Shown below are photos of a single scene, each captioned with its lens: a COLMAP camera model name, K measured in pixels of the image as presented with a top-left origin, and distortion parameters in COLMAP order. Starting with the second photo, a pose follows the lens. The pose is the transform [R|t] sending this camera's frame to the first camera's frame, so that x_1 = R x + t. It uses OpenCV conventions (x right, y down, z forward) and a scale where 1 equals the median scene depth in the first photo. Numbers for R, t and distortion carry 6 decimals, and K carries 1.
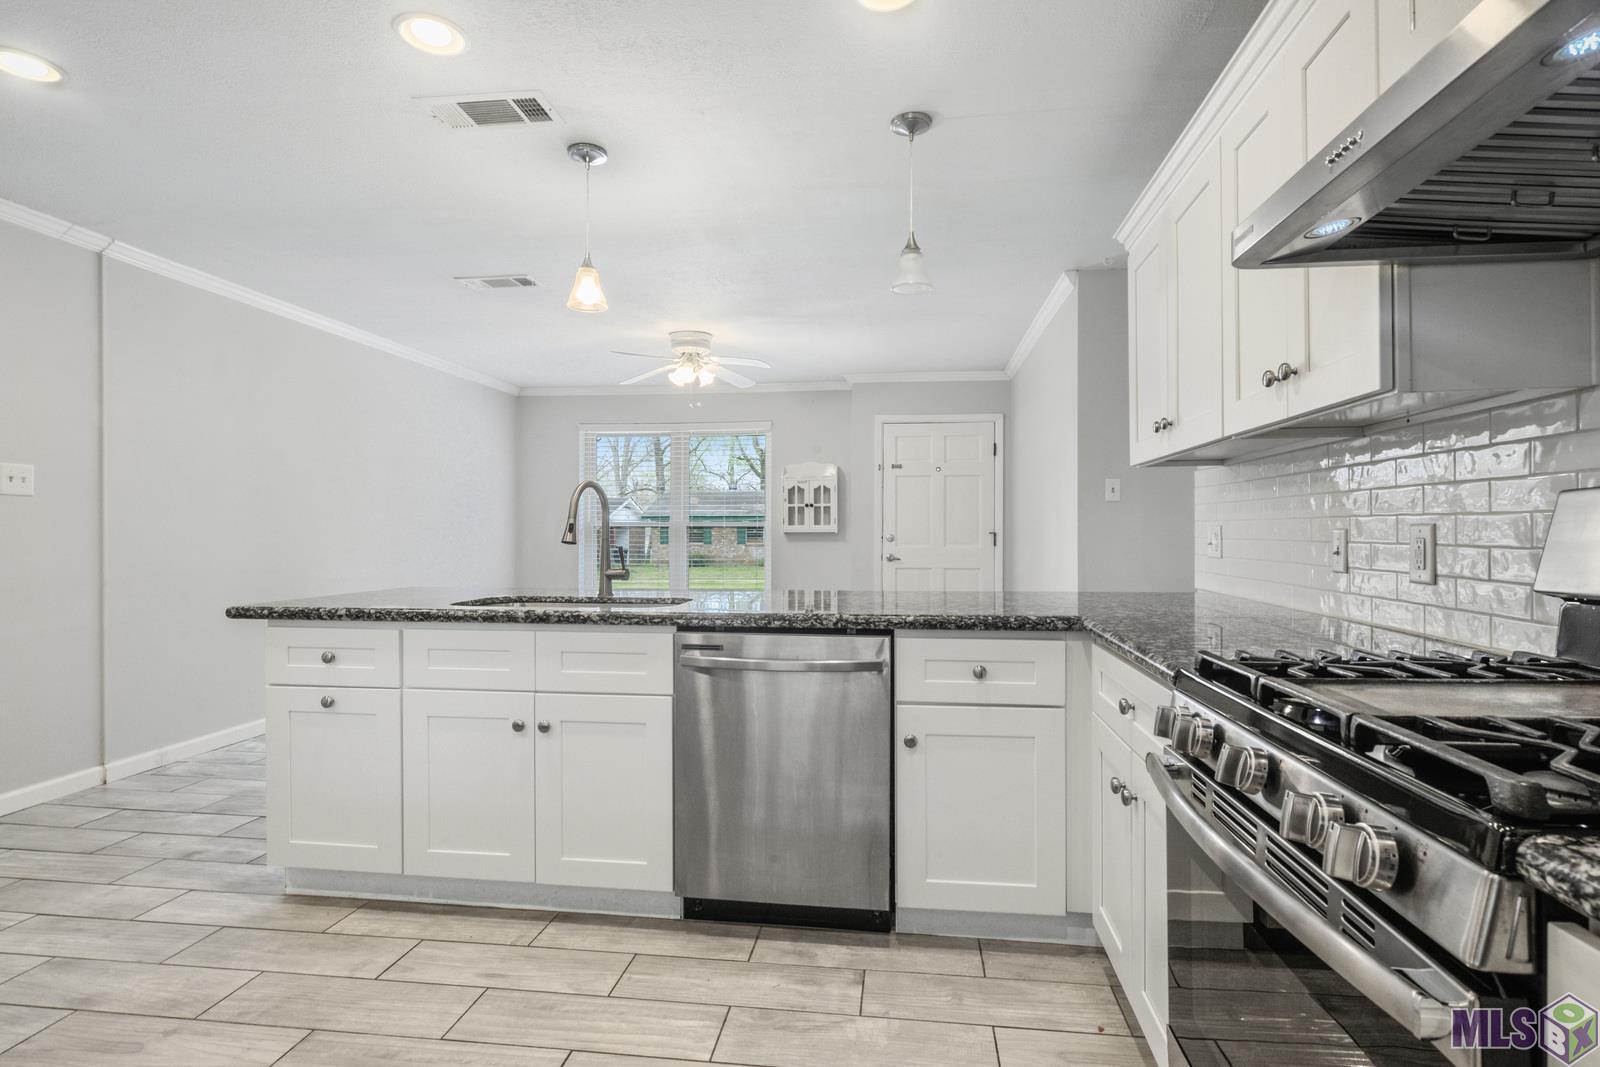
lens RADIAL K [[807.7, 0, 800.0], [0, 807.7, 533.5], [0, 0, 1]] dist [-0.000961, 0.000420]
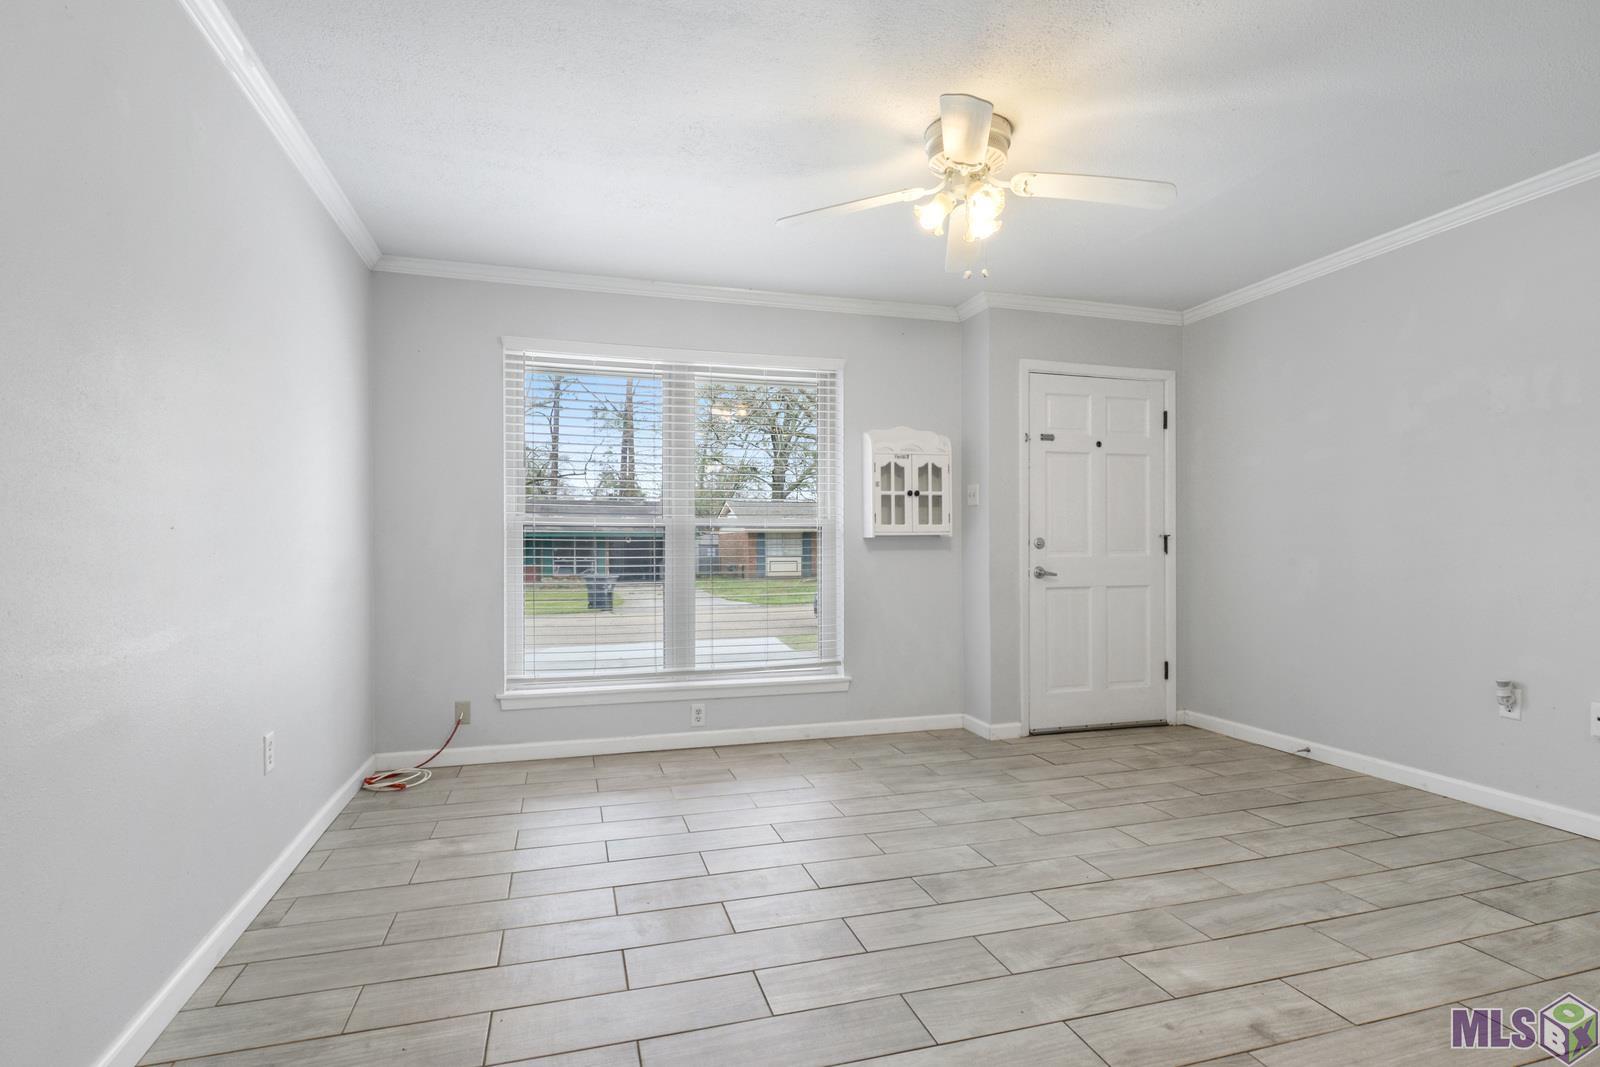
lens RADIAL K [[807.7, 0, 800.0], [0, 807.7, 533.5], [0, 0, 1]] dist [-0.000961, 0.000420]
pose [[0.908092, 0.001267, 0.418768, -0.337812], [0.006641, 0.999826, -0.017428, 0.007485], [-0.418717, 0.018607, 0.907926, 0.457289]]
